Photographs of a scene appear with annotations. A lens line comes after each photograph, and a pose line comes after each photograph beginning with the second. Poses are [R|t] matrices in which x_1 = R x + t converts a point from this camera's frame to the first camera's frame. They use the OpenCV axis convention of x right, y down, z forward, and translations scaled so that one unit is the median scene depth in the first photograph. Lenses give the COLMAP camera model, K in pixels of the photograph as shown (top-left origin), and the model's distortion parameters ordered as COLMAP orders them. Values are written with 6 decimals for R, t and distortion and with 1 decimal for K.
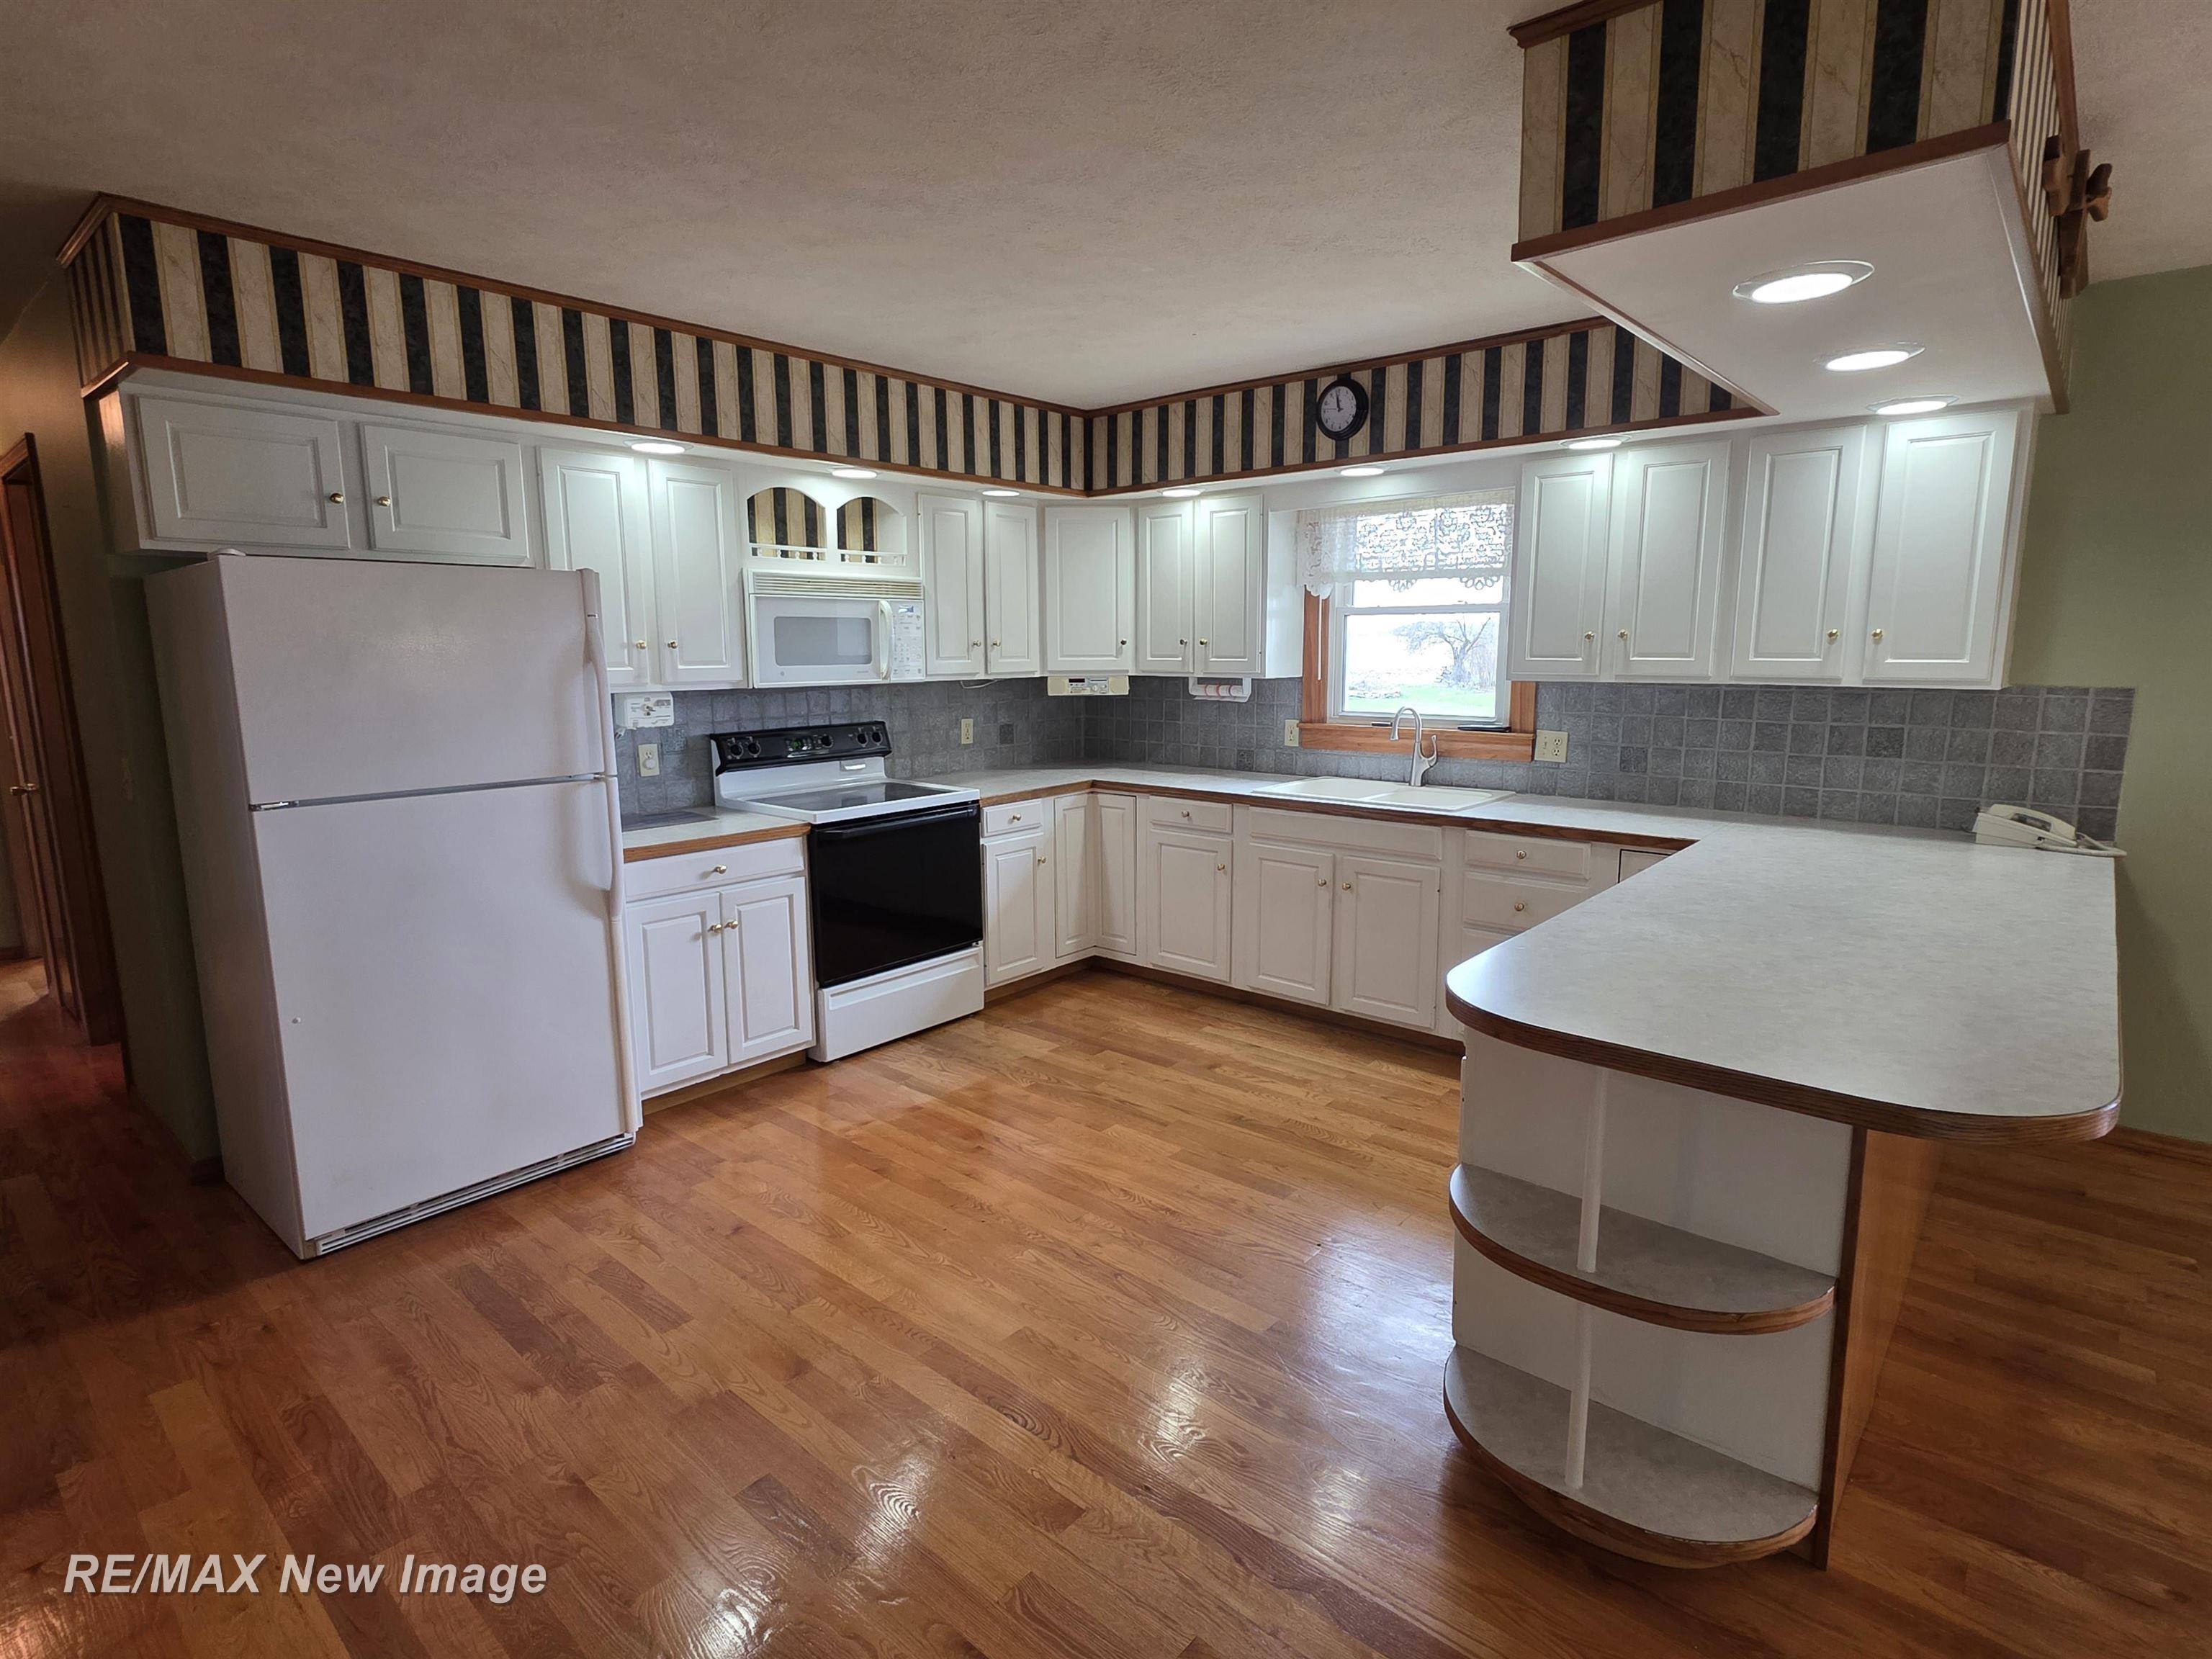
lens RADIAL K [[1136.6, 0, 1104.3], [0, 1136.6, 819.5], [0, 0, 1]] dist [0.006719, -0.002060]
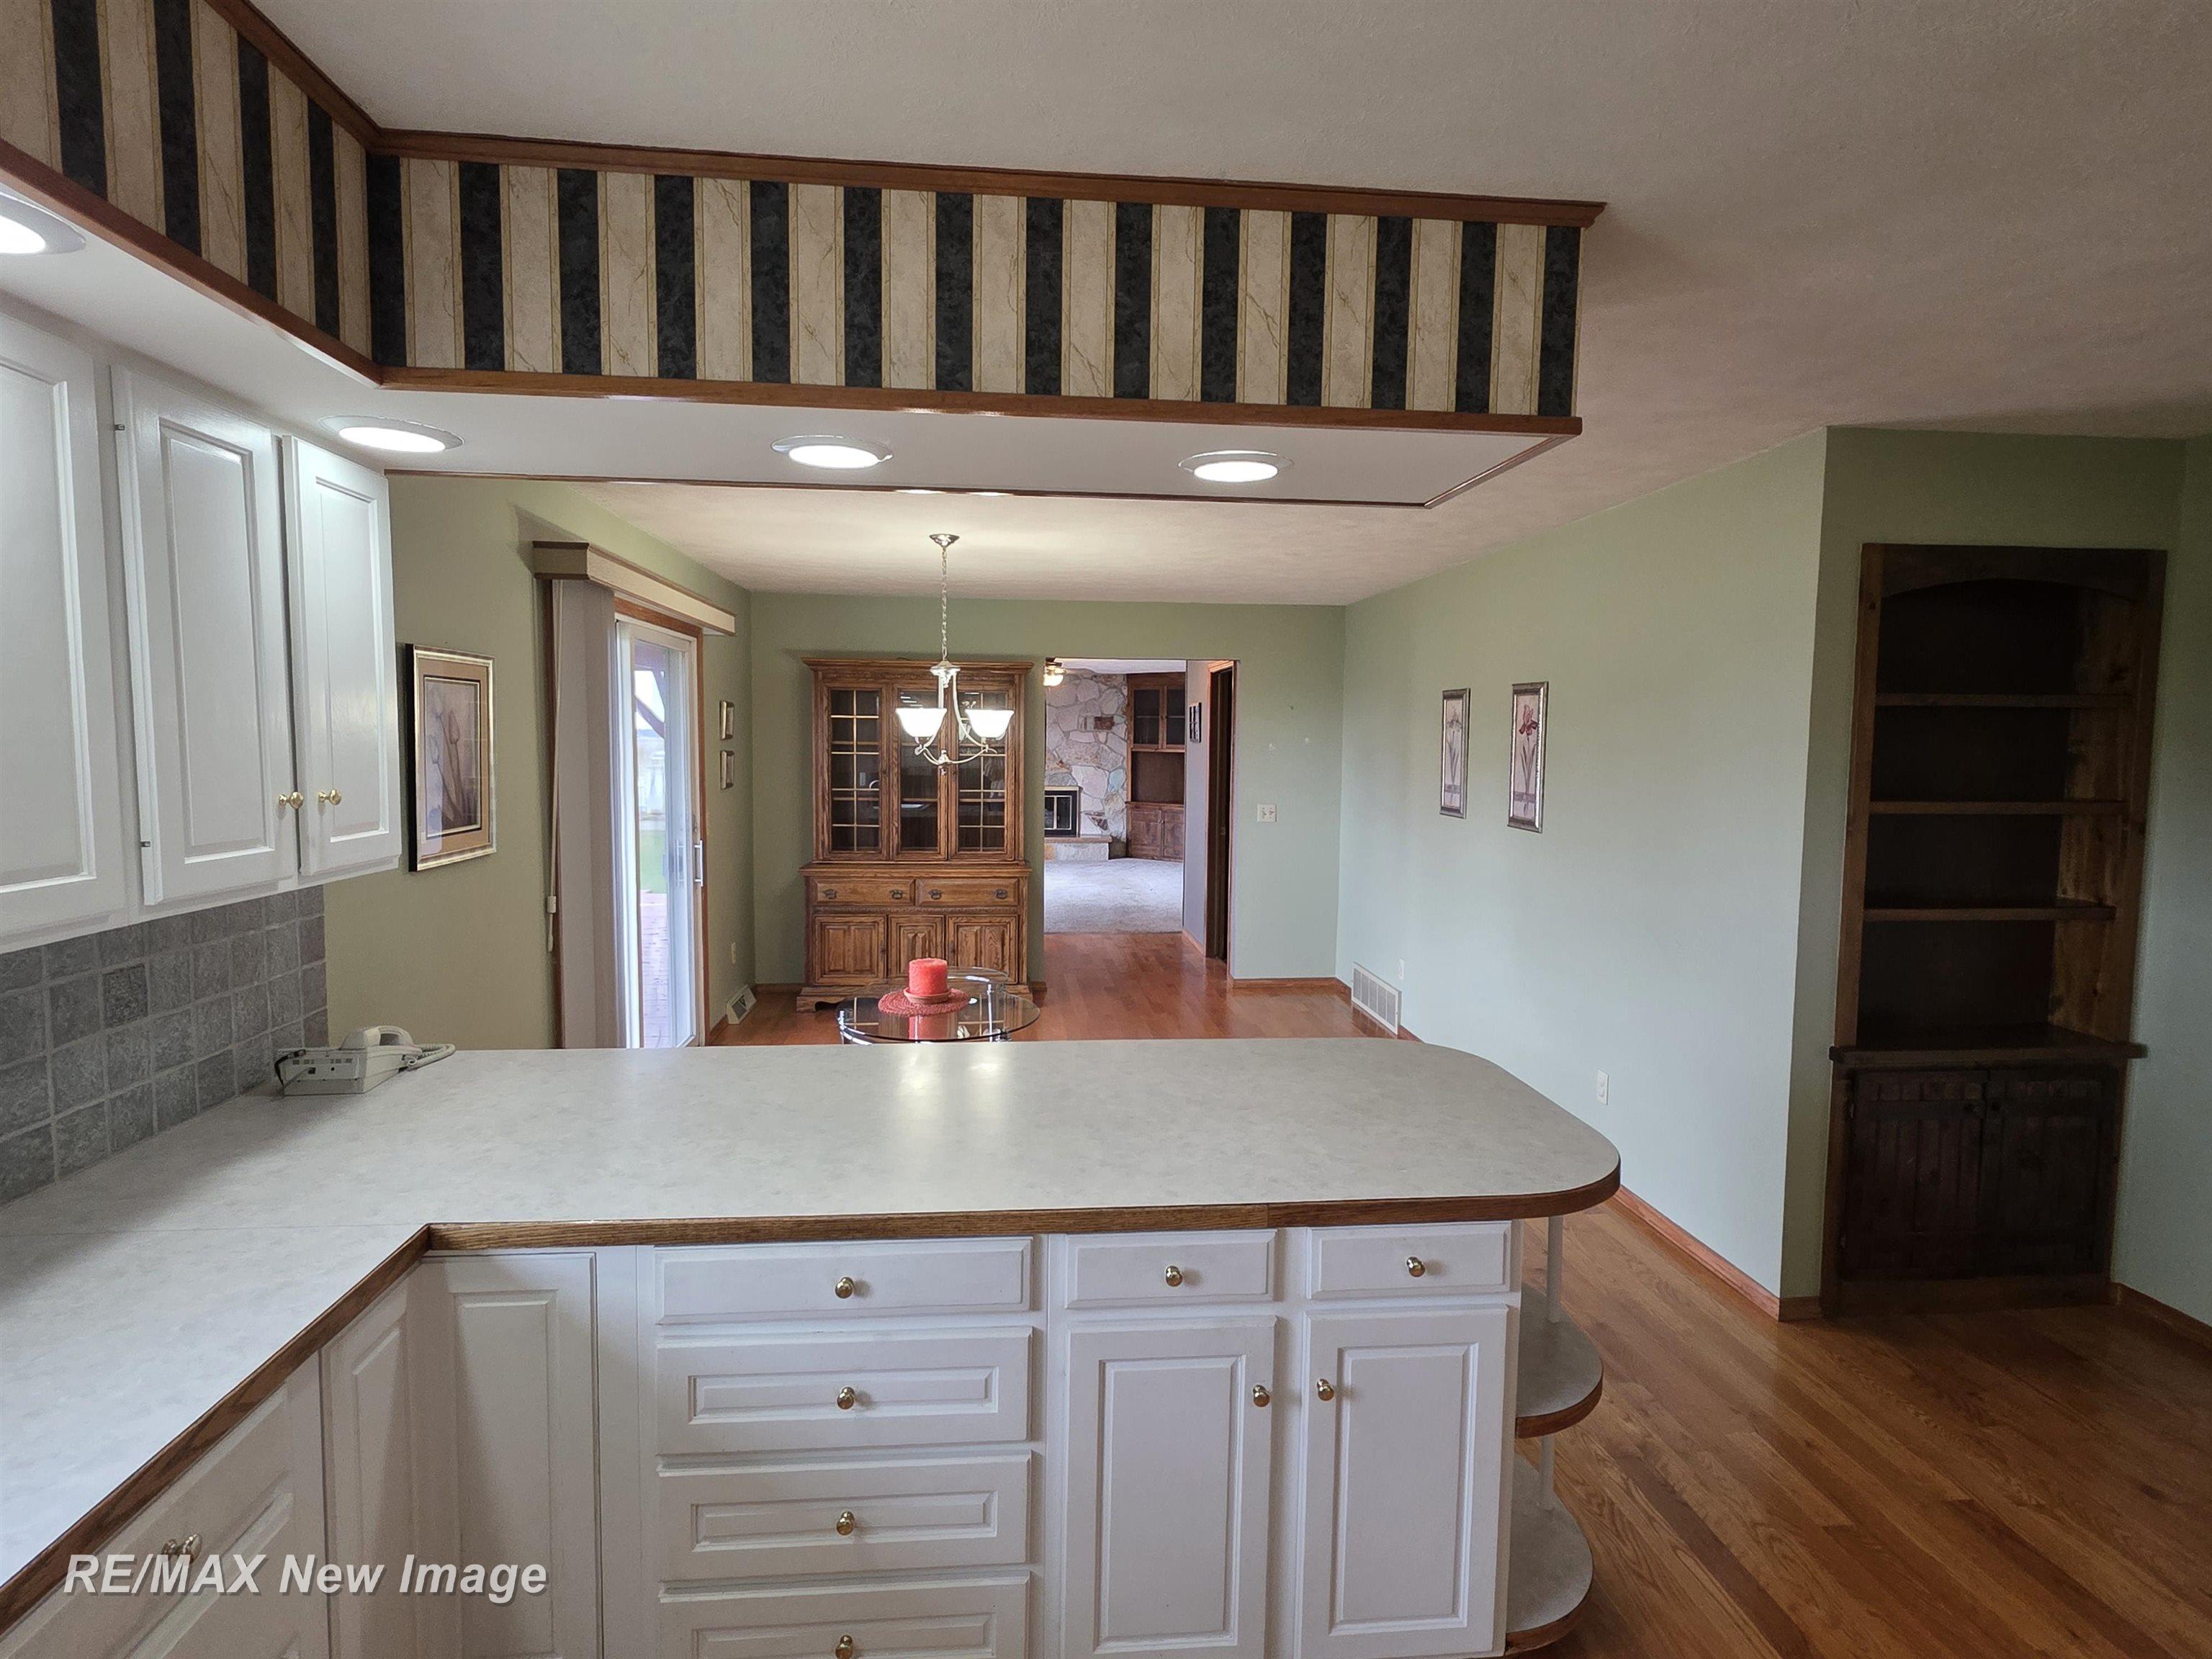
lens RADIAL K [[1136.6, 0, 1109.7], [0, 1136.6, 819.4], [0, 0, 1]] dist [0.006719, -0.002060]
pose [[-0.733050, -0.048373, 0.678453, -0.011906], [0.103724, 0.977851, 0.181791, -0.165968], [-0.672219, 0.203634, -0.711796, 0.885286]]
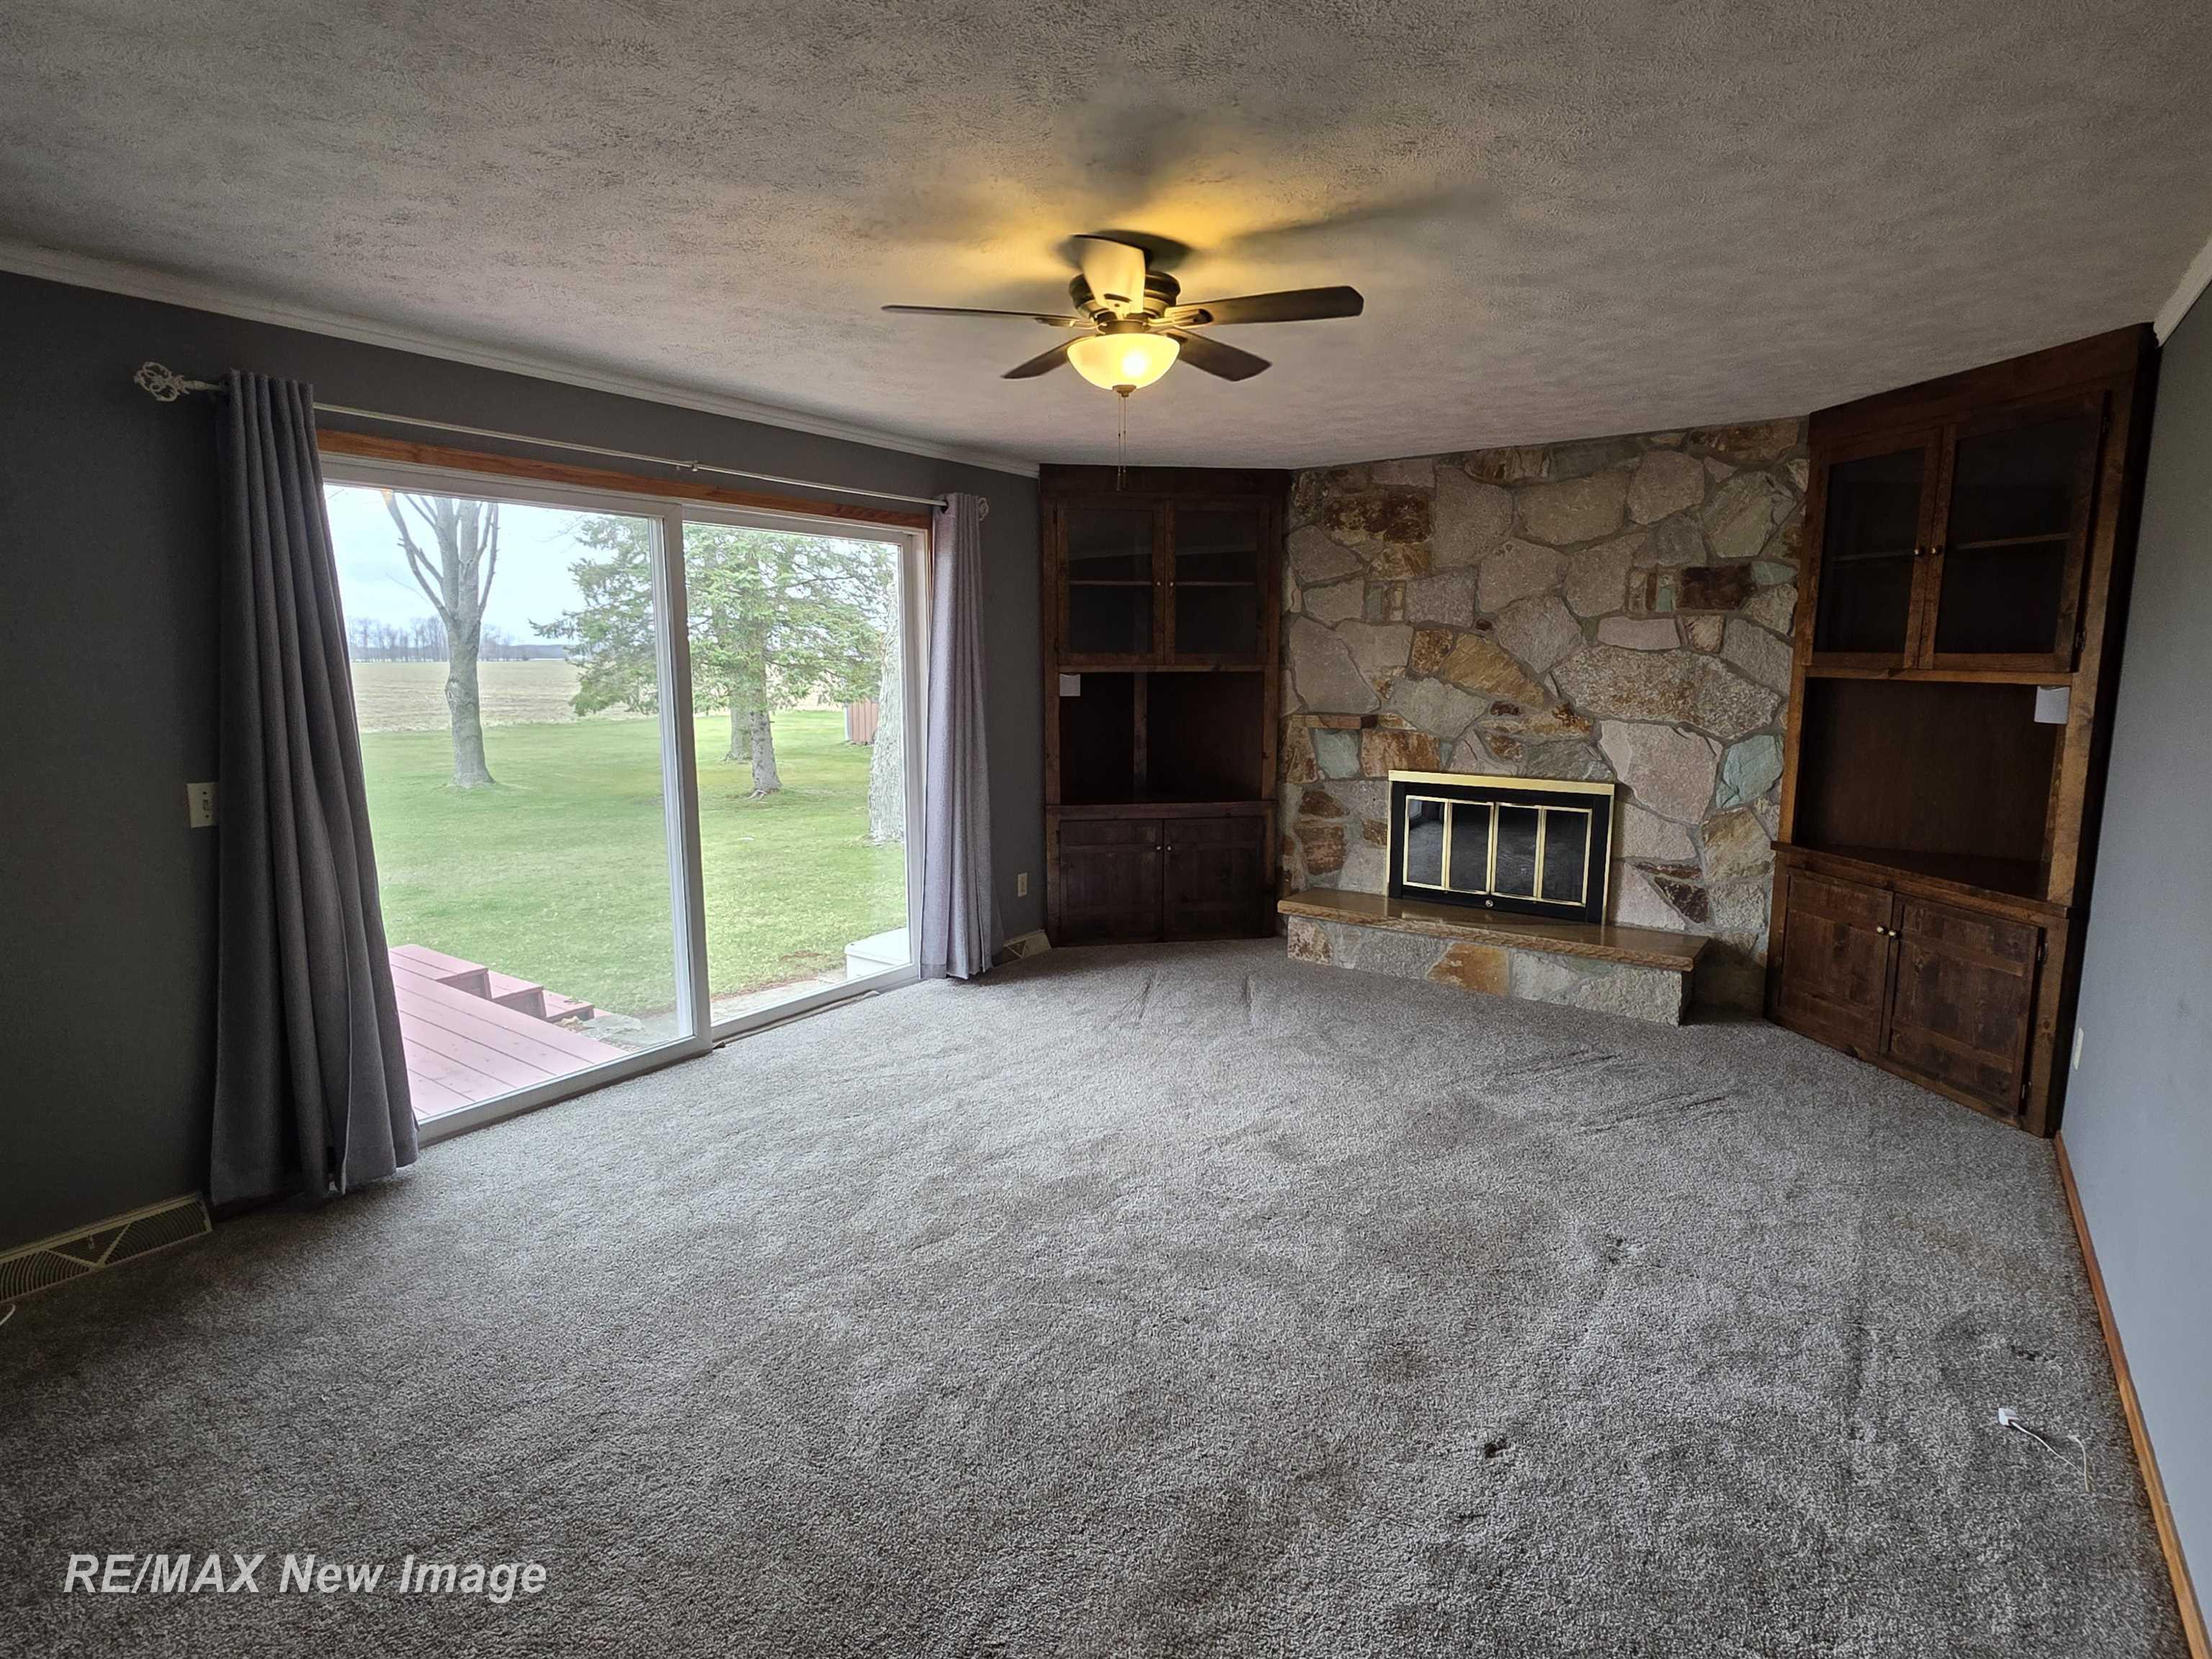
lens RADIAL K [[1136.6, 0, 1091.2], [0, 1136.6, 822.2], [0, 0, 1]] dist [0.006719, -0.002060]
pose [[-0.106175, -0.138327, 0.984679, 1.325755], [0.156694, 0.975576, 0.153944, 0.132817], [-0.981924, 0.170638, -0.081907, -0.915814]]
